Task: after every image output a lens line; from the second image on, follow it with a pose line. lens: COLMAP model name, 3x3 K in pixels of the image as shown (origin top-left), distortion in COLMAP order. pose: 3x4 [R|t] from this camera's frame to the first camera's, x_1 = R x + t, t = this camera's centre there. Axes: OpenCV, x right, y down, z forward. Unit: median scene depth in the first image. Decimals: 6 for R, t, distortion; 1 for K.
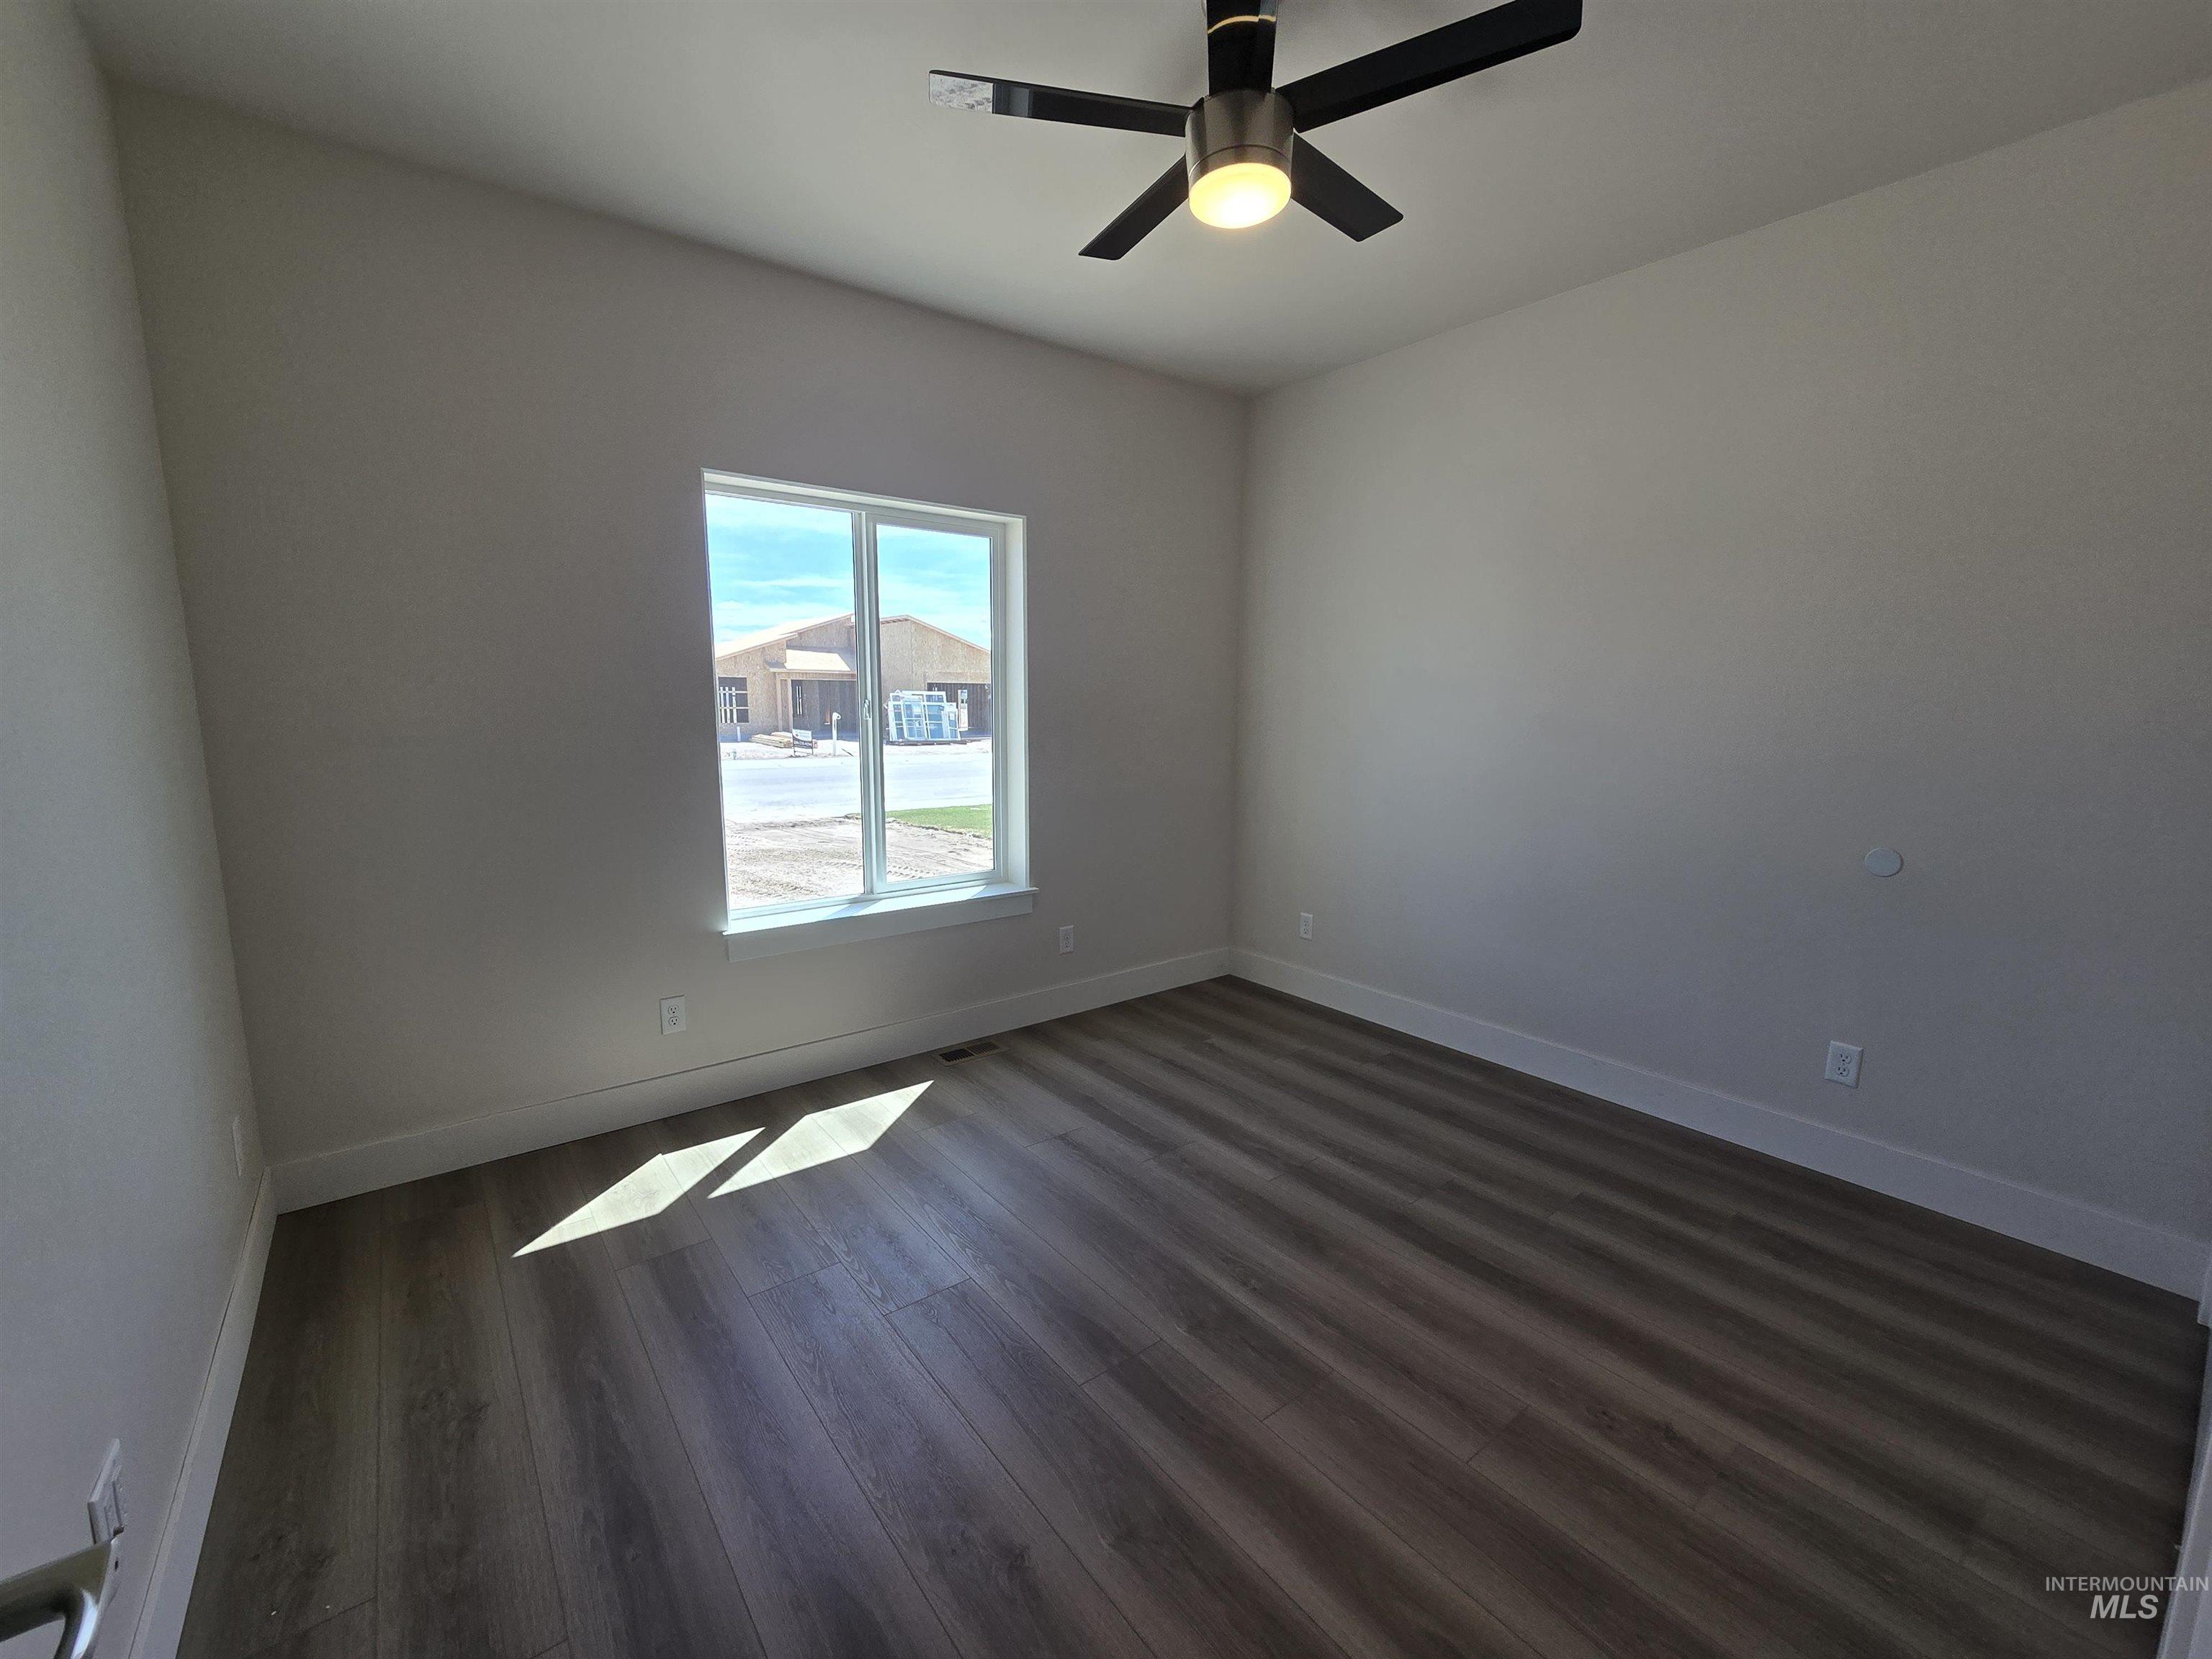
lens RADIAL K [[907.6, 0, 1100.9], [0, 907.6, 837.0], [0, 0, 1]] dist [-0.000275, -0.000231]
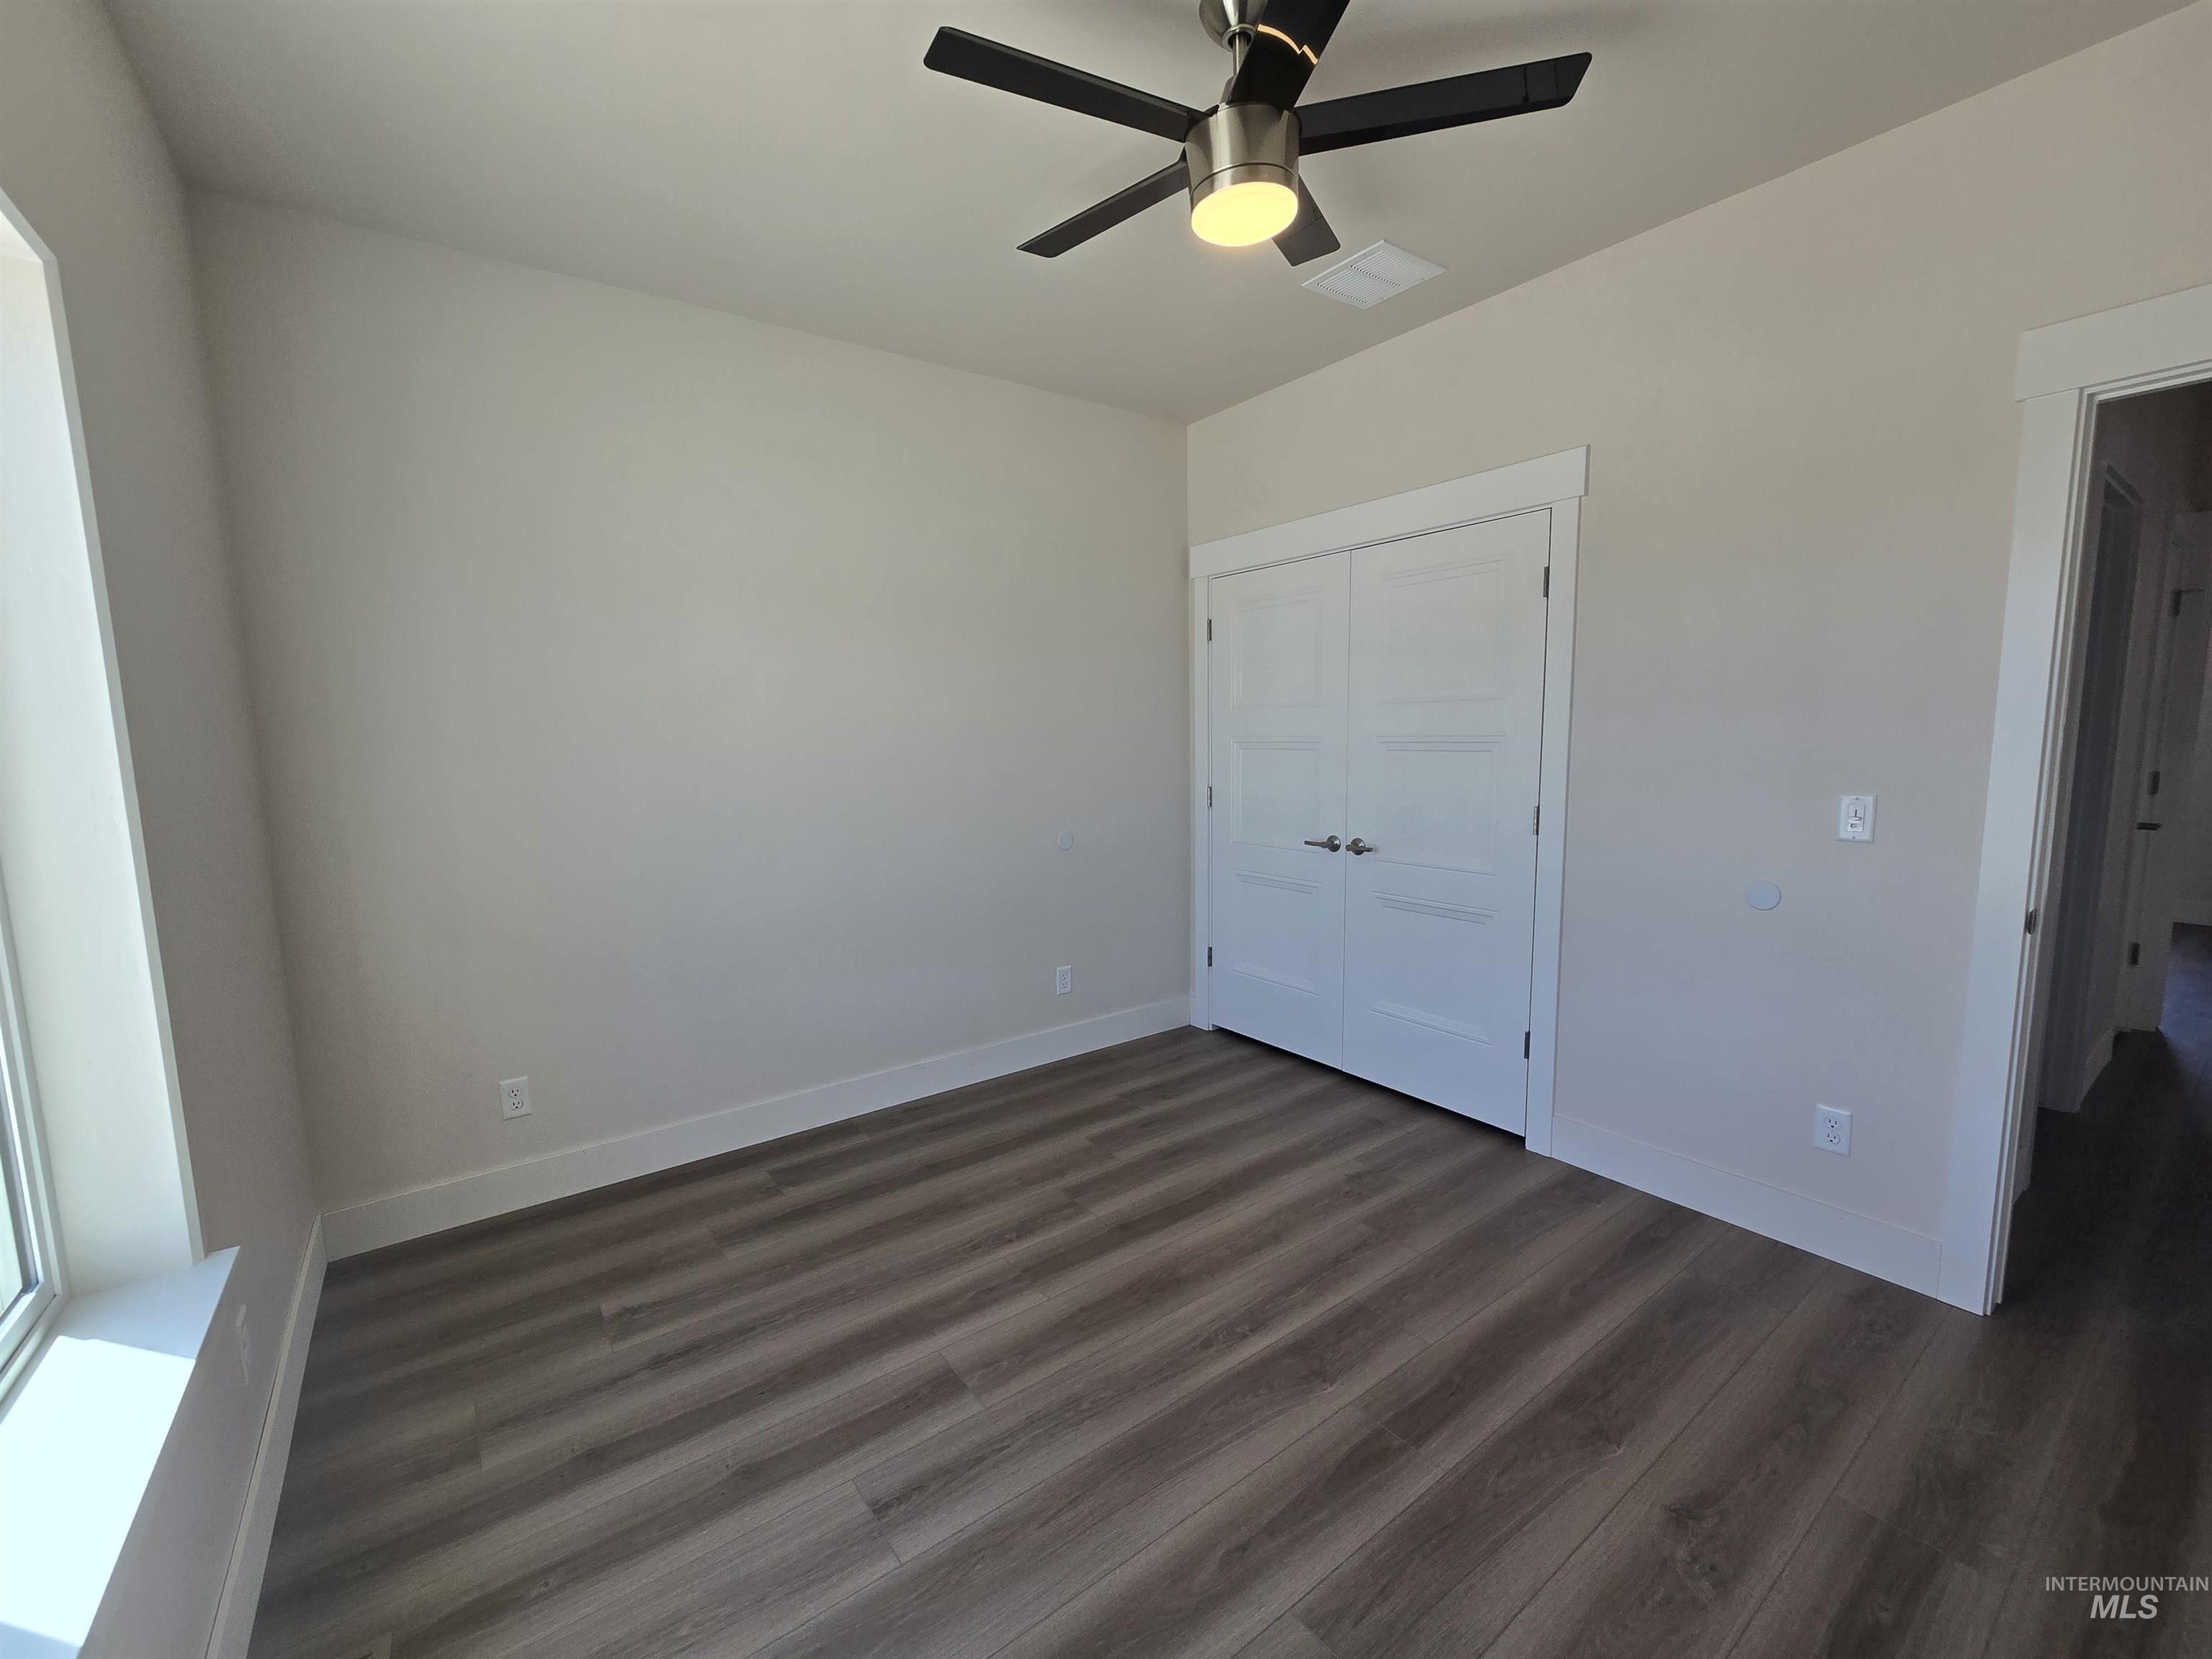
lens RADIAL K [[919.6, 0, 1149.4], [0, 919.6, 832.5], [0, 0, 1]] dist [0.000777, -0.000049]
pose [[-0.002589, -0.118269, 0.992978, -0.621742], [0.172415, 0.978058, 0.116941, -0.123991], [-0.985021, 0.171507, 0.017859, 0.852365]]
